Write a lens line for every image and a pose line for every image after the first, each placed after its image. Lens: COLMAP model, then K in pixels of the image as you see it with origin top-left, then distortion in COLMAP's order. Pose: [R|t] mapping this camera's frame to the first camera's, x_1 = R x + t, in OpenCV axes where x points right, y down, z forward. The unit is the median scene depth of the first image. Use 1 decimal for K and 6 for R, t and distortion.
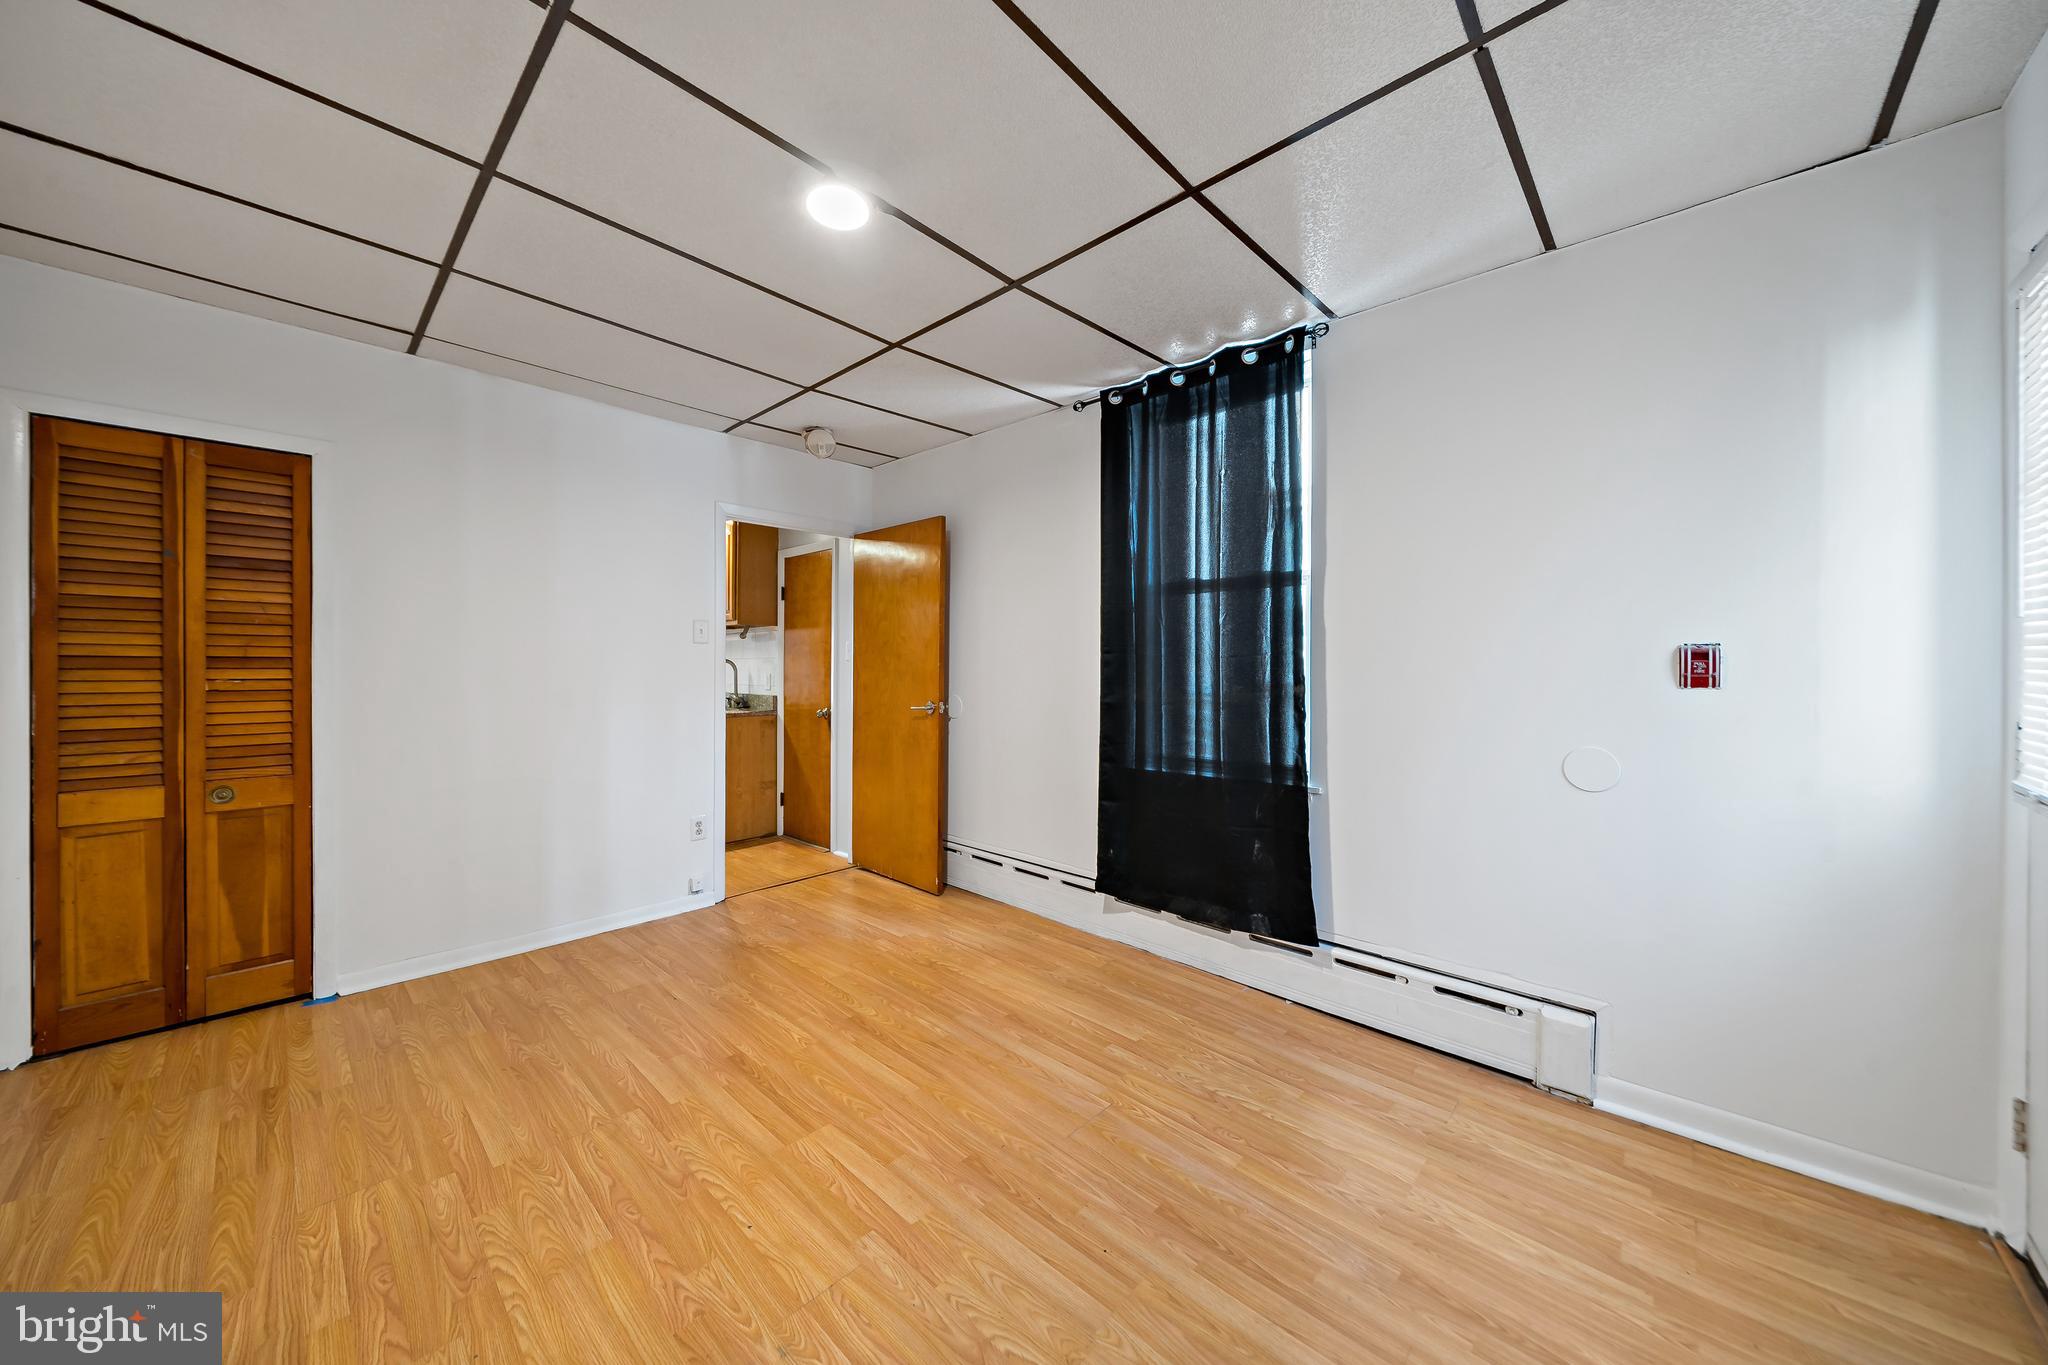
lens RADIAL K [[712.9, 0, 983.7], [0, 712.9, 669.0], [0, 0, 1]] dist [-0.002146, -0.000137]
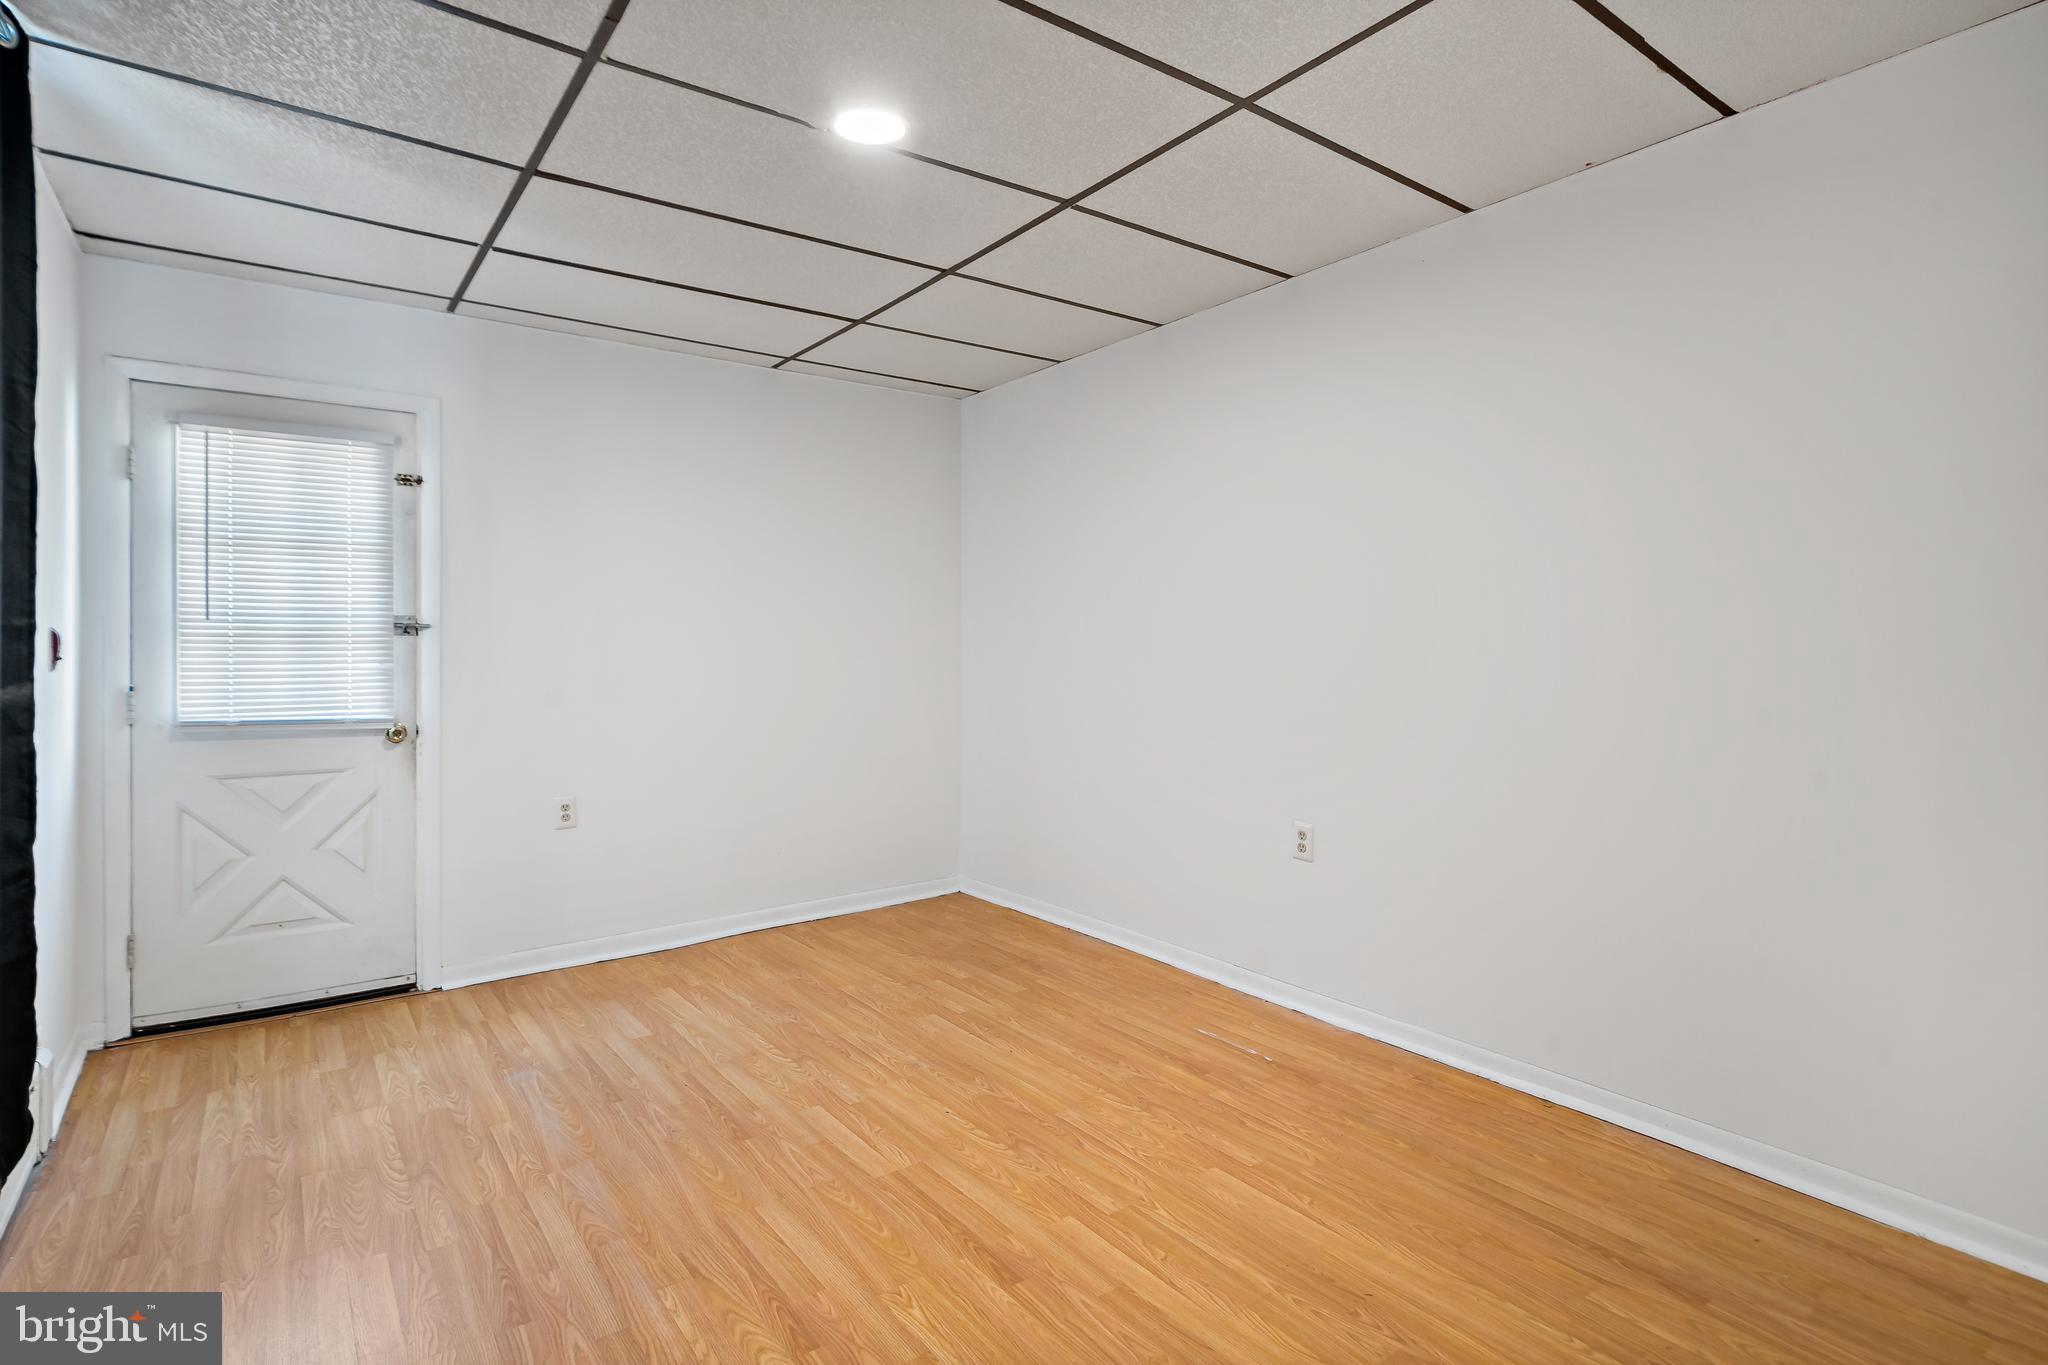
lens RADIAL K [[1043.5, 0, 1018.6], [0, 1043.5, 640.2], [0, 0, 1]] dist [0.004322, 0.000859]
pose [[-0.990270, 0.002049, 0.139141, -0.594454], [0.001373, 0.999987, -0.004958, -0.012124], [-0.139149, -0.004719, -0.990260, 2.341502]]
